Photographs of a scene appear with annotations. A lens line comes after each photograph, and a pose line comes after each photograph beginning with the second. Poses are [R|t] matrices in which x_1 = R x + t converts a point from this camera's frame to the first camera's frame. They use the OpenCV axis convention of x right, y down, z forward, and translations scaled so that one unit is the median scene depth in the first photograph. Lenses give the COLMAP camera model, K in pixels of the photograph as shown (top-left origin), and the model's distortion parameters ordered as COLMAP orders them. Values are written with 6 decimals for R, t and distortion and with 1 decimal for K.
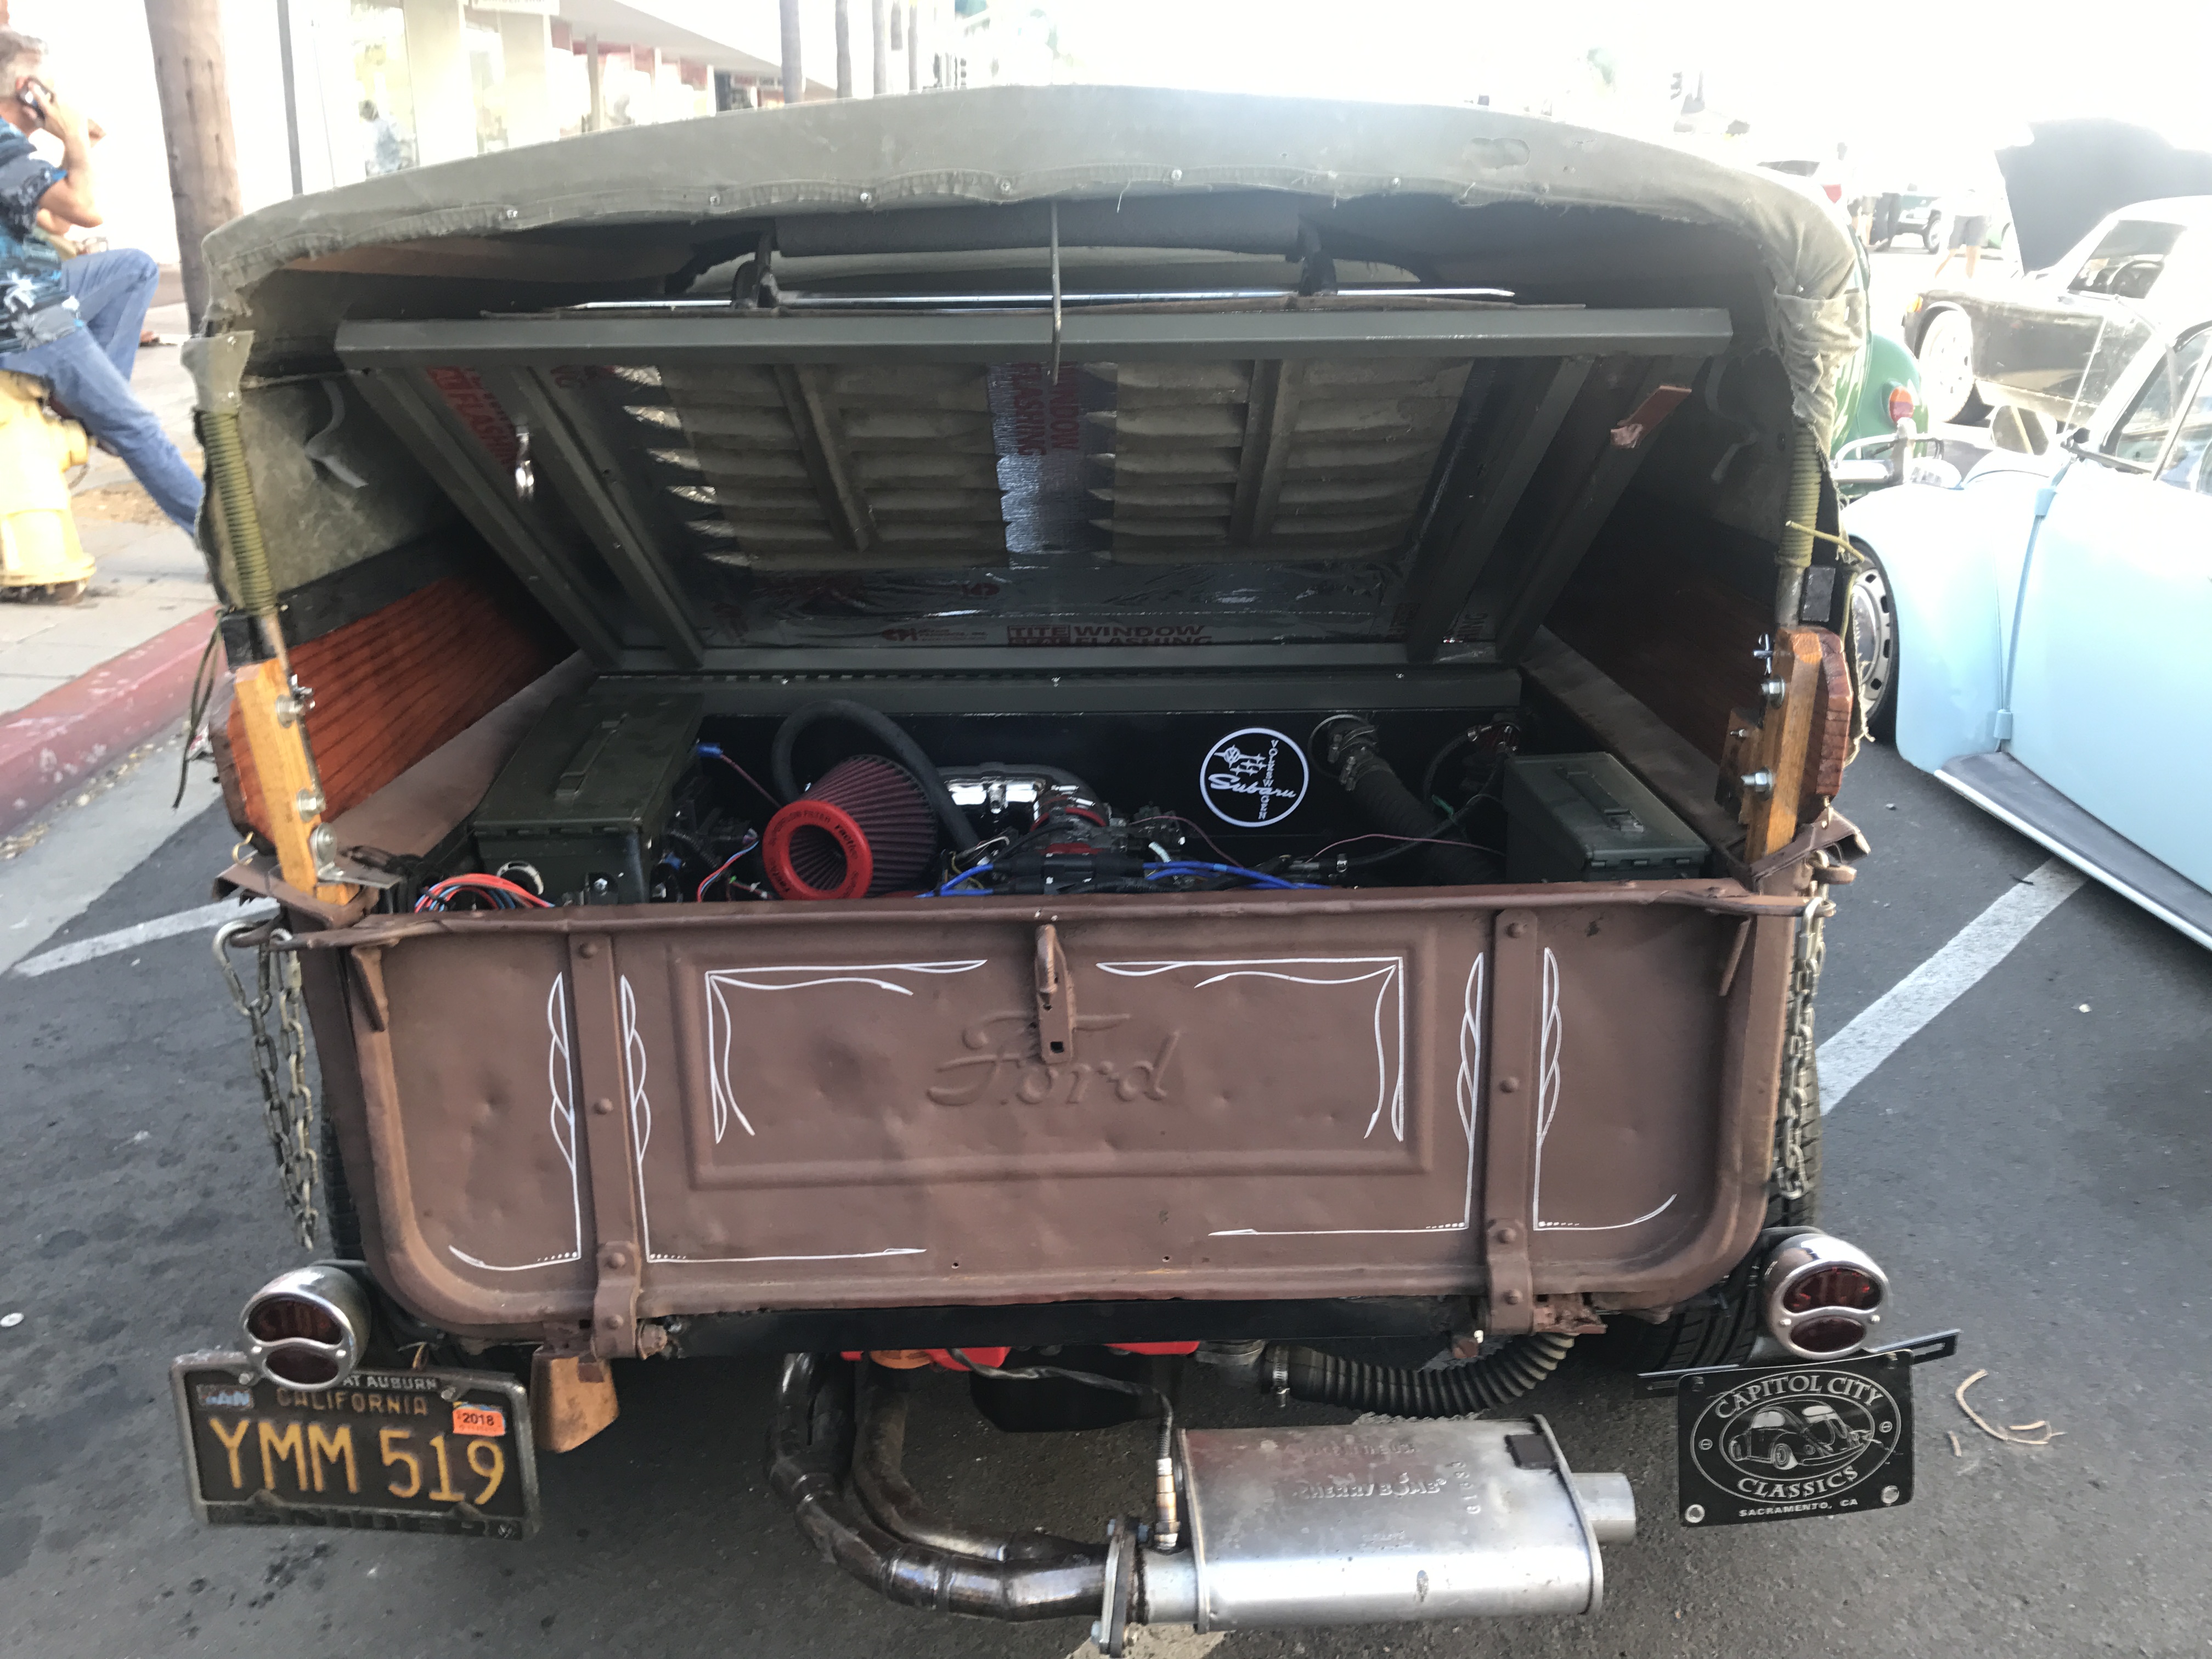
lens RADIAL K [[1832.0, 0, 1101.6], [0, 1832.0, 812.5], [0, 0, 1]] dist [0.017183, -0.035438]
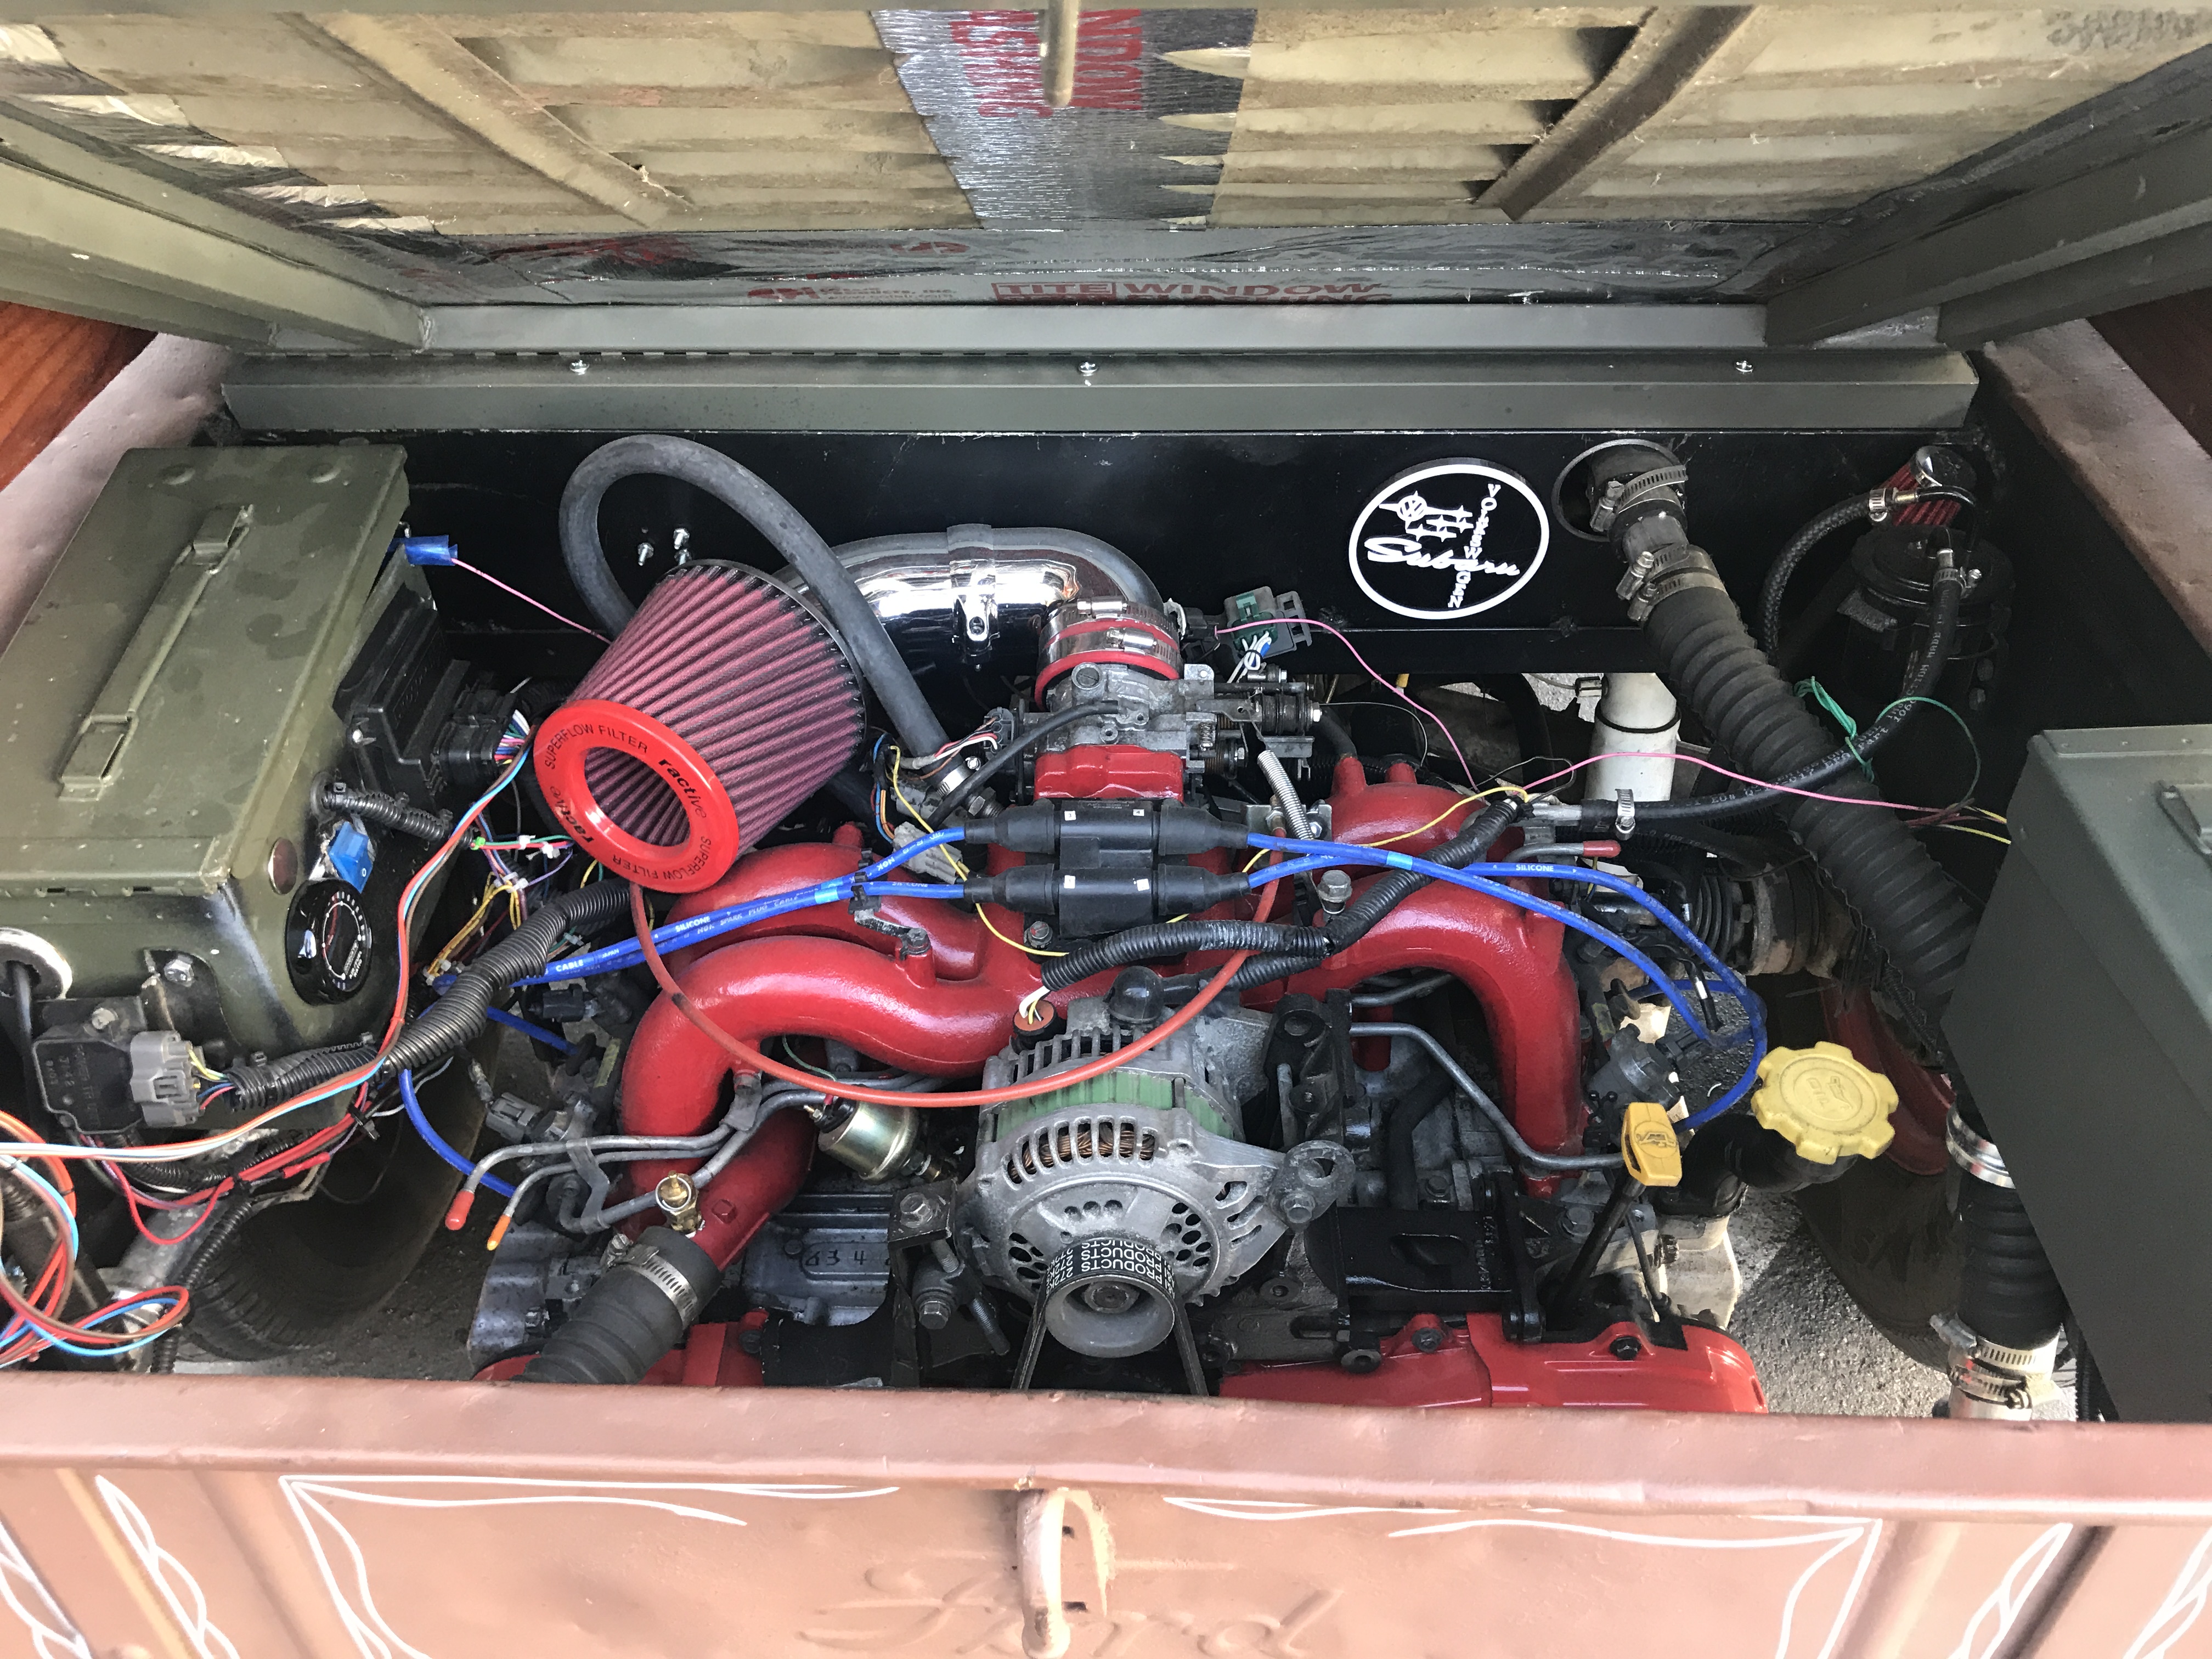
lens RADIAL K [[1832.0, 0, 1104.9], [0, 1832.0, 831.5], [0, 0, 1]] dist [0.017183, -0.035438]
pose [[0.999608, 0.017727, -0.021648, -0.008662], [-0.007451, 0.914416, 0.404708, -0.210513], [0.026969, -0.404388, 0.914190, 0.589951]]
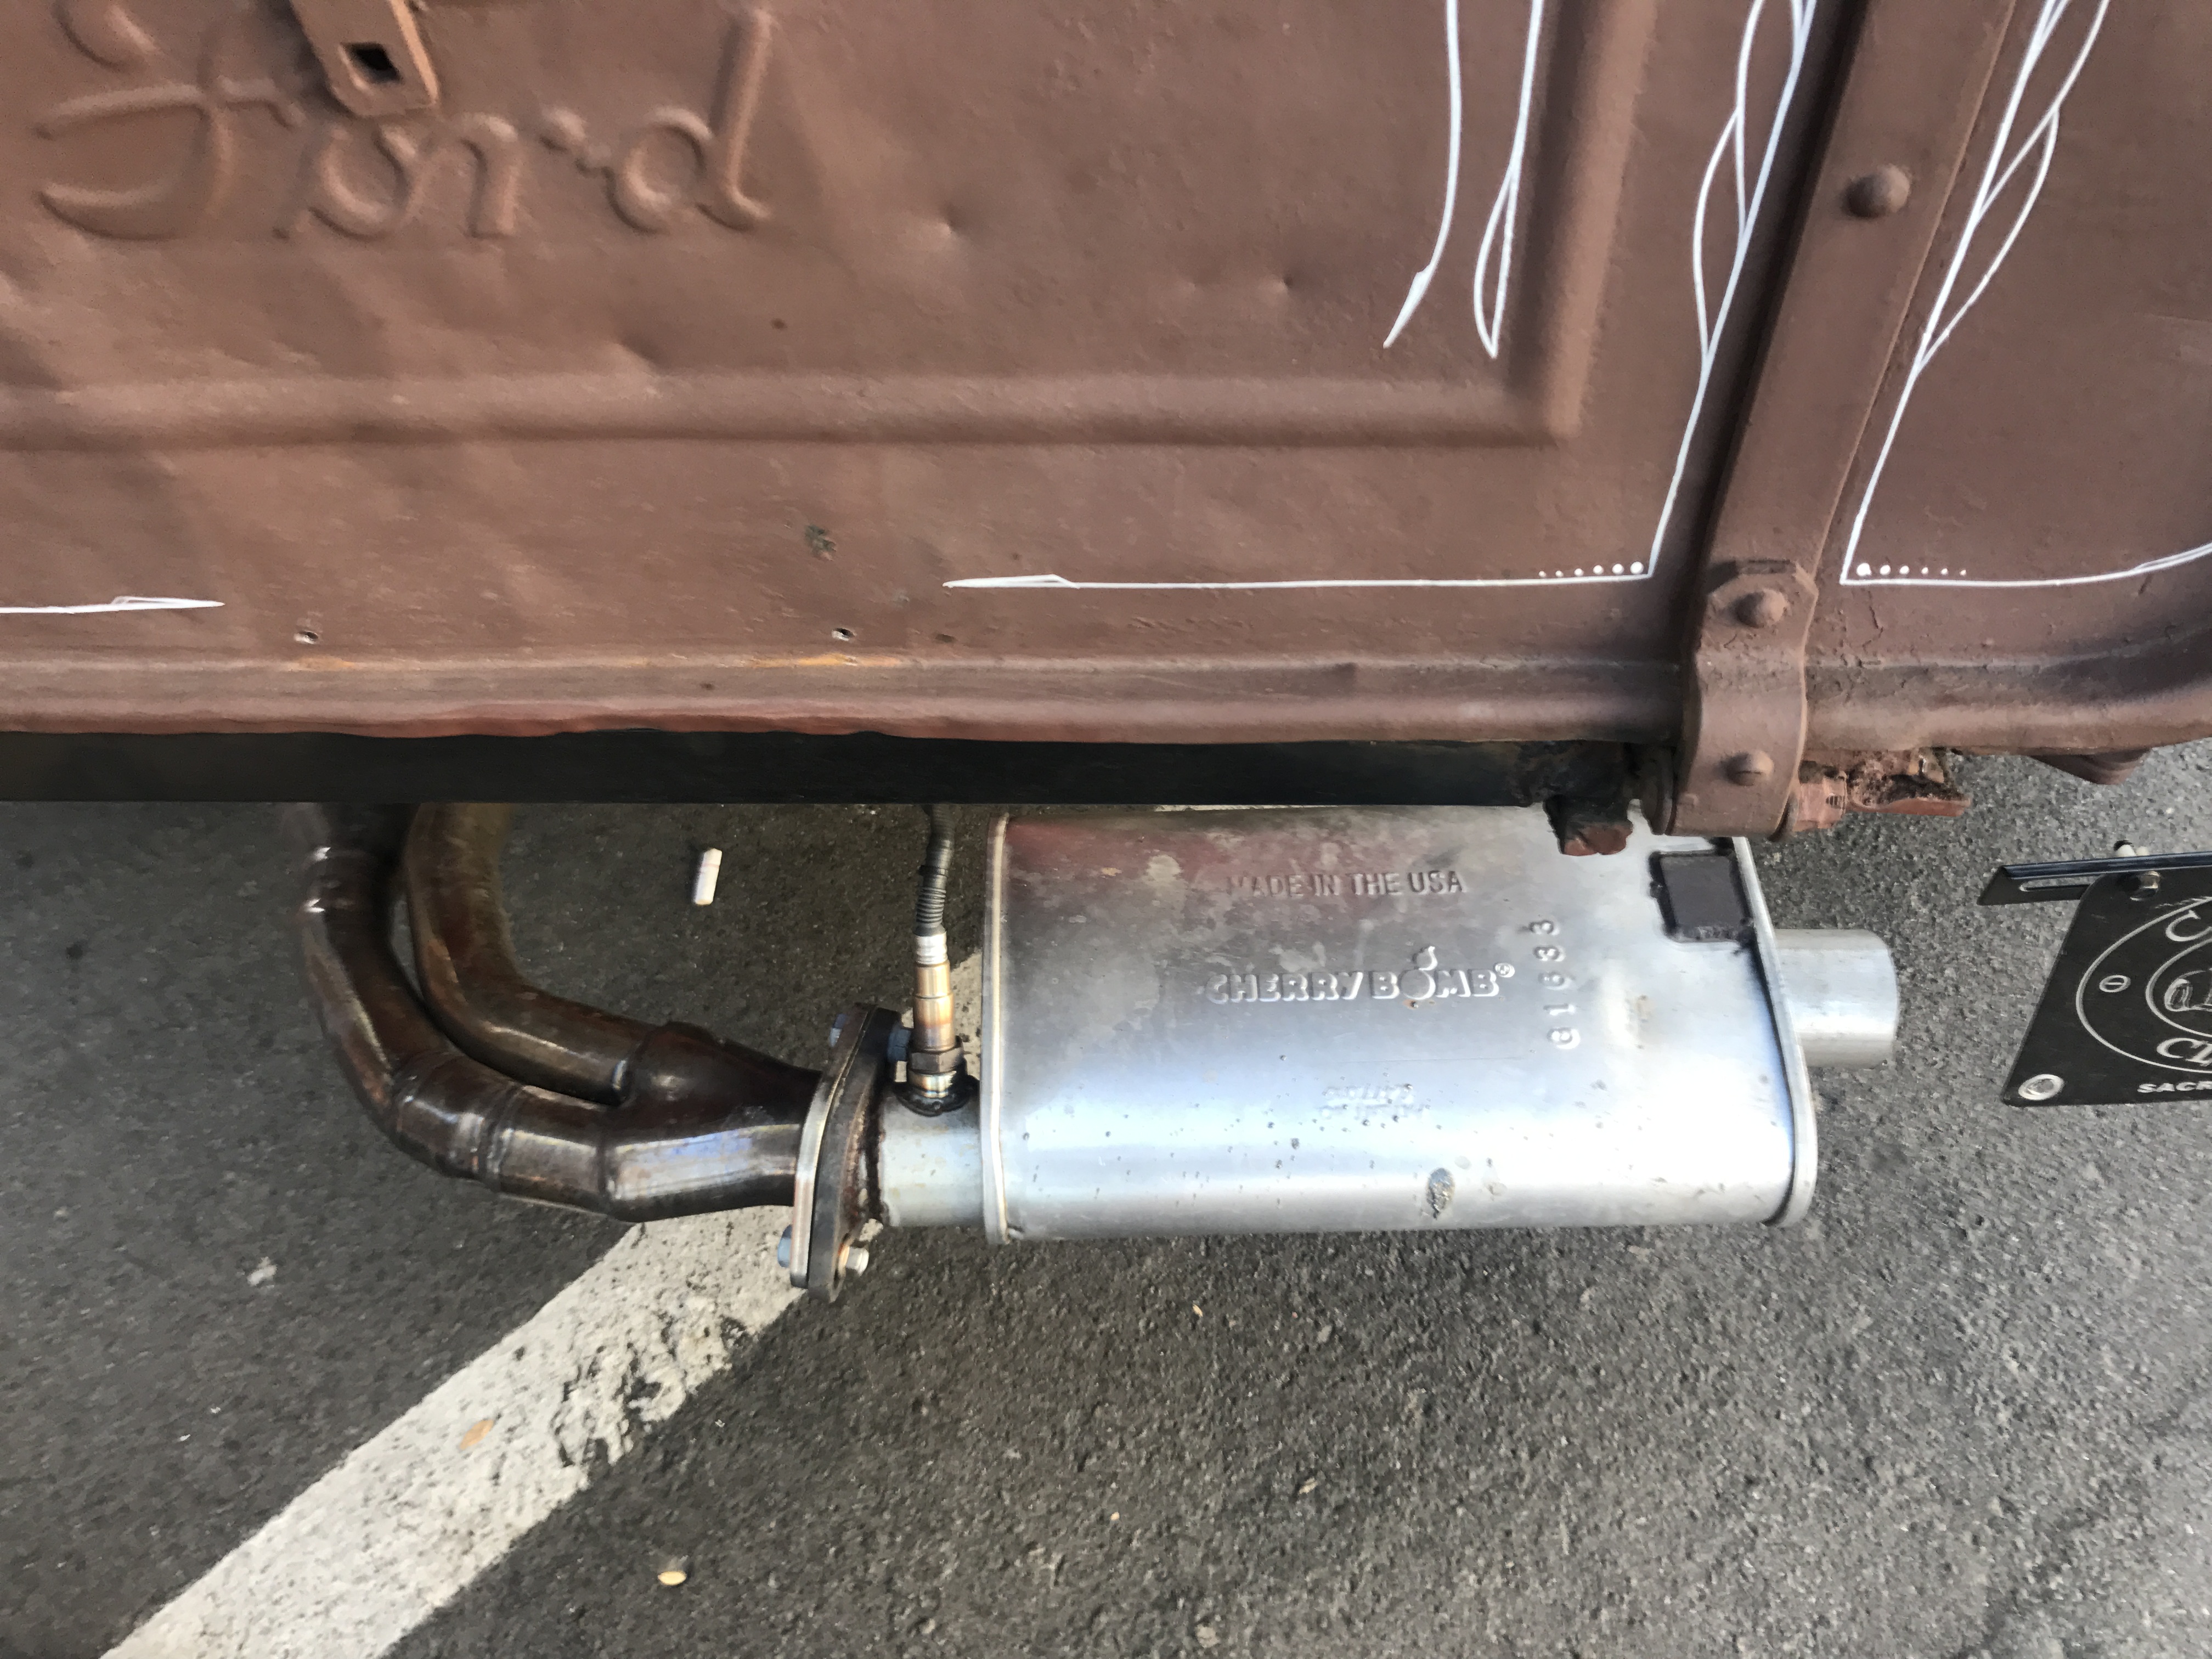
lens RADIAL K [[1832.0, 0, 1081.6], [0, 1832.0, 807.2], [0, 0, 1]] dist [0.017183, -0.035438]
pose [[0.997855, 0.026191, -0.059993, 0.101584], [0.011736, 0.830048, 0.557568, 0.056316], [0.064401, -0.557076, 0.827961, 0.617676]]
